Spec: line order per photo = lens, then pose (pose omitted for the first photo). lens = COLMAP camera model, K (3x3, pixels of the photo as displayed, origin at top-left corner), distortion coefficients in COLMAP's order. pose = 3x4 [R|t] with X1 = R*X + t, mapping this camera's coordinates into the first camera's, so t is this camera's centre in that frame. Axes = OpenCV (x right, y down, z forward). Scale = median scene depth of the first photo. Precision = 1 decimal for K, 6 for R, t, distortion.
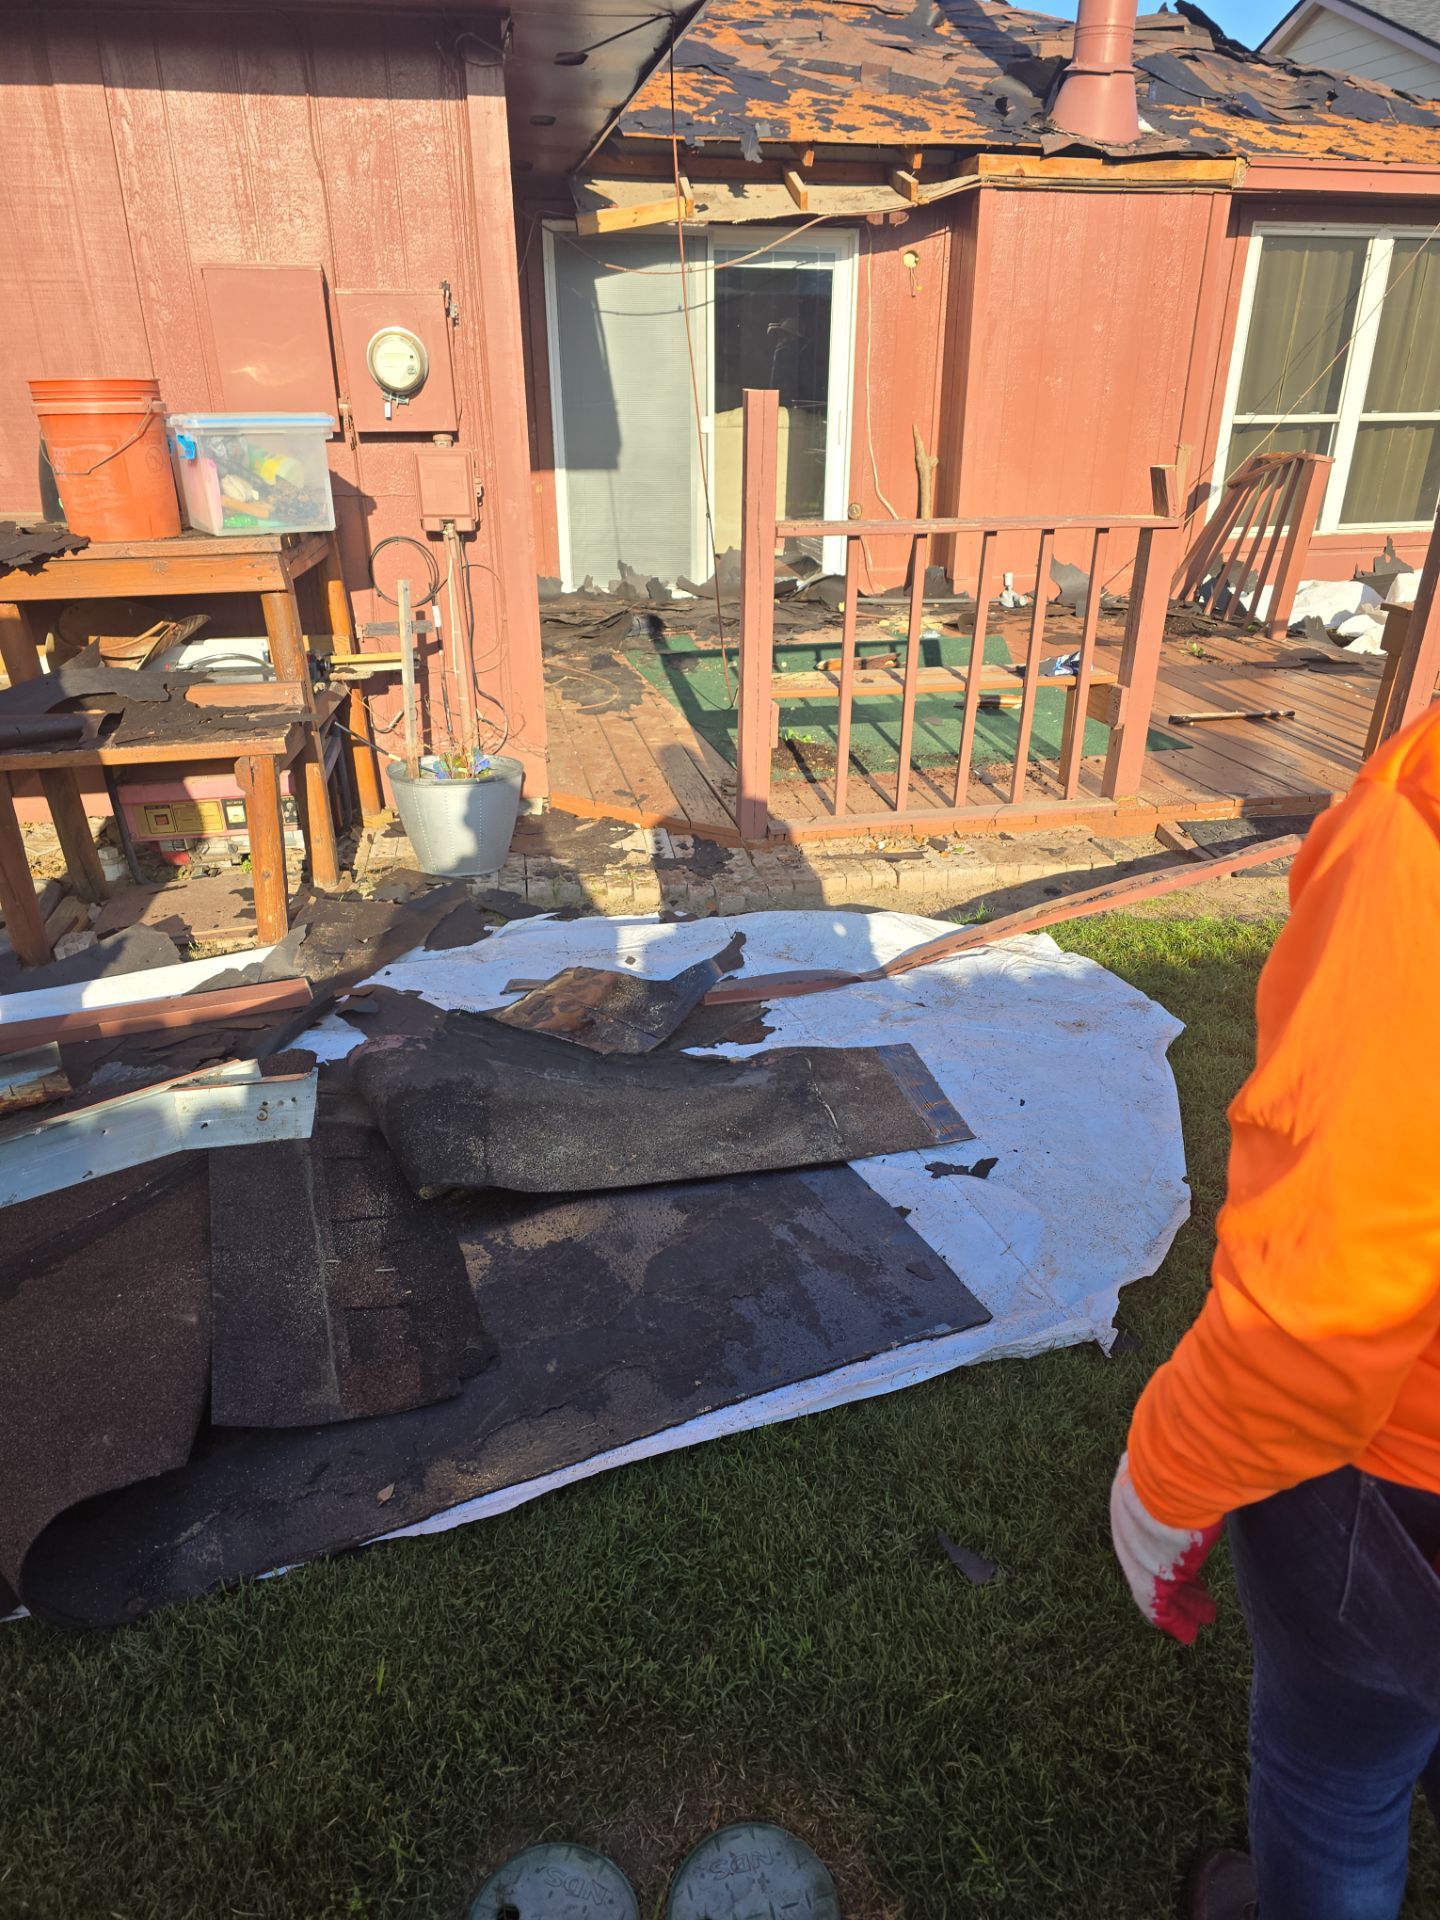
lens RADIAL K [[1273.7, 0, 740.5], [0, 1273.7, 948.3], [0, 0, 1]] dist [0.067492, -0.054073]
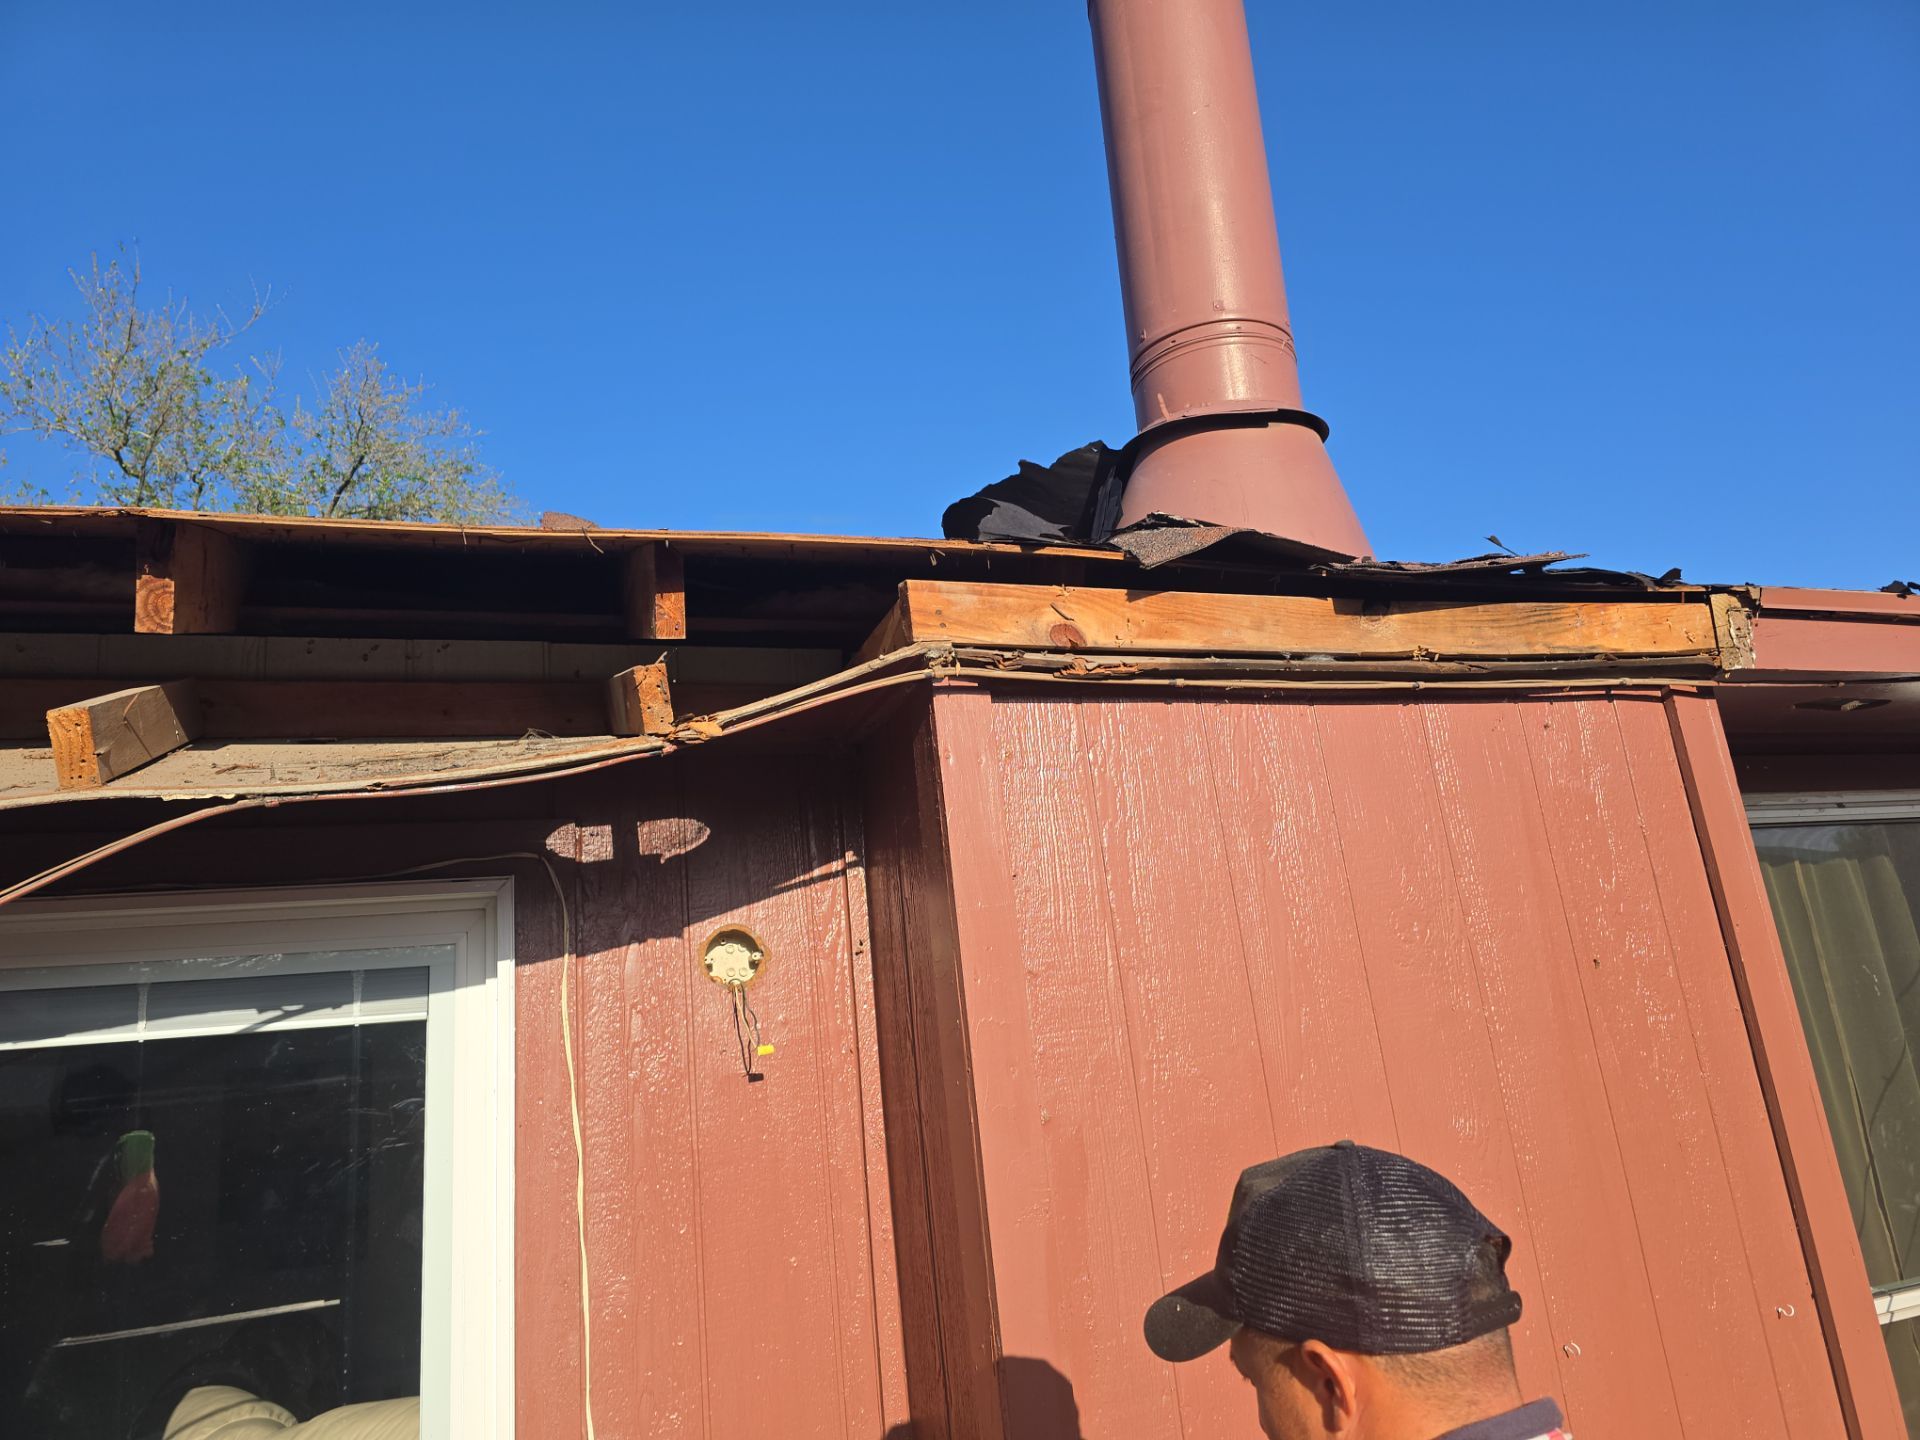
lens RADIAL K [[1273.7, 0, 966.1], [0, 1273.7, 704.1], [0, 0, 1]] dist [0.067492, -0.054073]
pose [[0.984166, -0.058982, 0.167148, 0.144538], [0.153287, 0.756708, -0.635529, -0.407489], [-0.088998, 0.651087, 0.753767, 0.783165]]
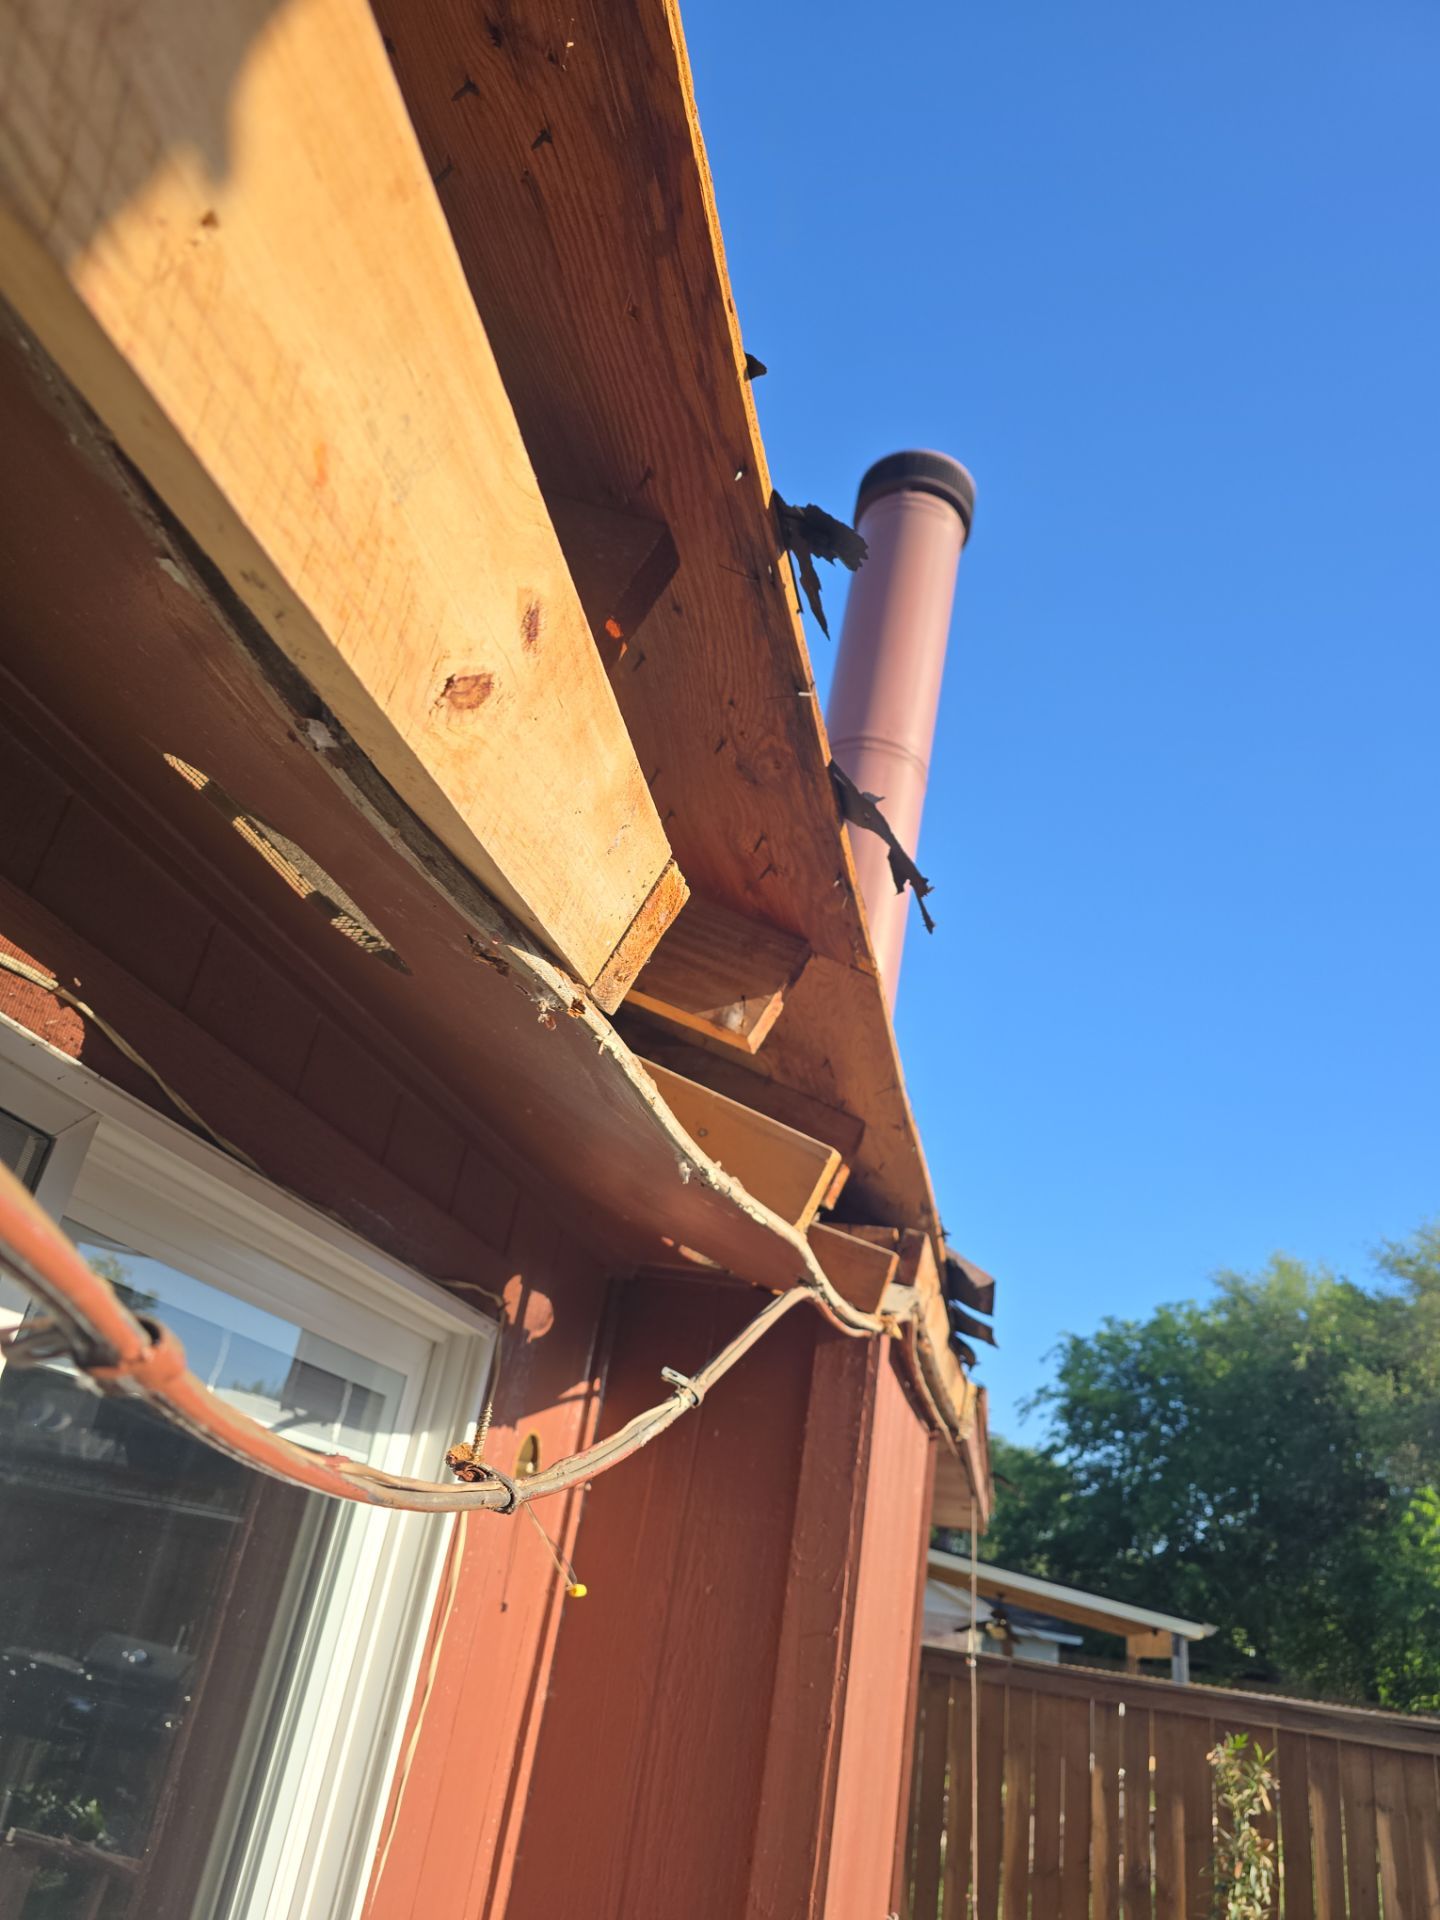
lens RADIAL K [[1302.6, 0, 760.1], [0, 1302.6, 943.4], [0, 0, 1]] dist [0.023607, -0.005844]
pose [[0.370472, 0.464577, 0.804313, -0.112908], [0.248581, 0.784753, -0.567777, -0.474565], [-0.894962, 0.410282, 0.175244, 0.907330]]
